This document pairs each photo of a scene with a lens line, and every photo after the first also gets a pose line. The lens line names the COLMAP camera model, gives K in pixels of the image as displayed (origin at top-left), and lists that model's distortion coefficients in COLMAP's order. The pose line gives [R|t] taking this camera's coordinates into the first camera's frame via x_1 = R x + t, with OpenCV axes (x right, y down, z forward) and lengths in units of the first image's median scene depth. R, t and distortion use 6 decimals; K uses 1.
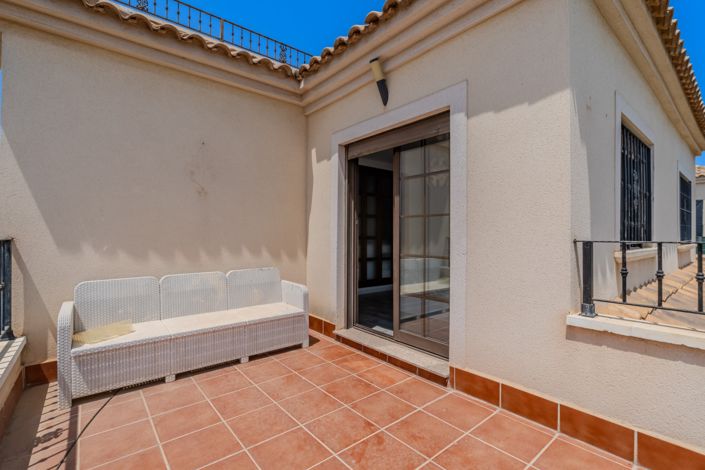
lens RADIAL K [[325.4, 0, 357.5], [0, 325.4, 233.1], [0, 0, 1]] dist [-0.008559, -0.000311]
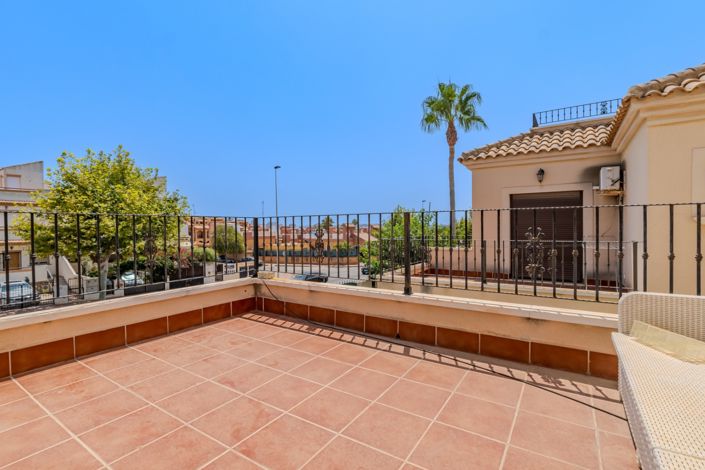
lens RADIAL K [[325.4, 0, 357.5], [0, 325.4, 233.1], [0, 0, 1]] dist [-0.008559, -0.000311]
pose [[-0.952825, 0.014382, -0.303179, 0.016004], [0.010756, 0.999849, 0.013625, 0.097710], [0.303329, 0.009722, -0.952836, 1.824225]]
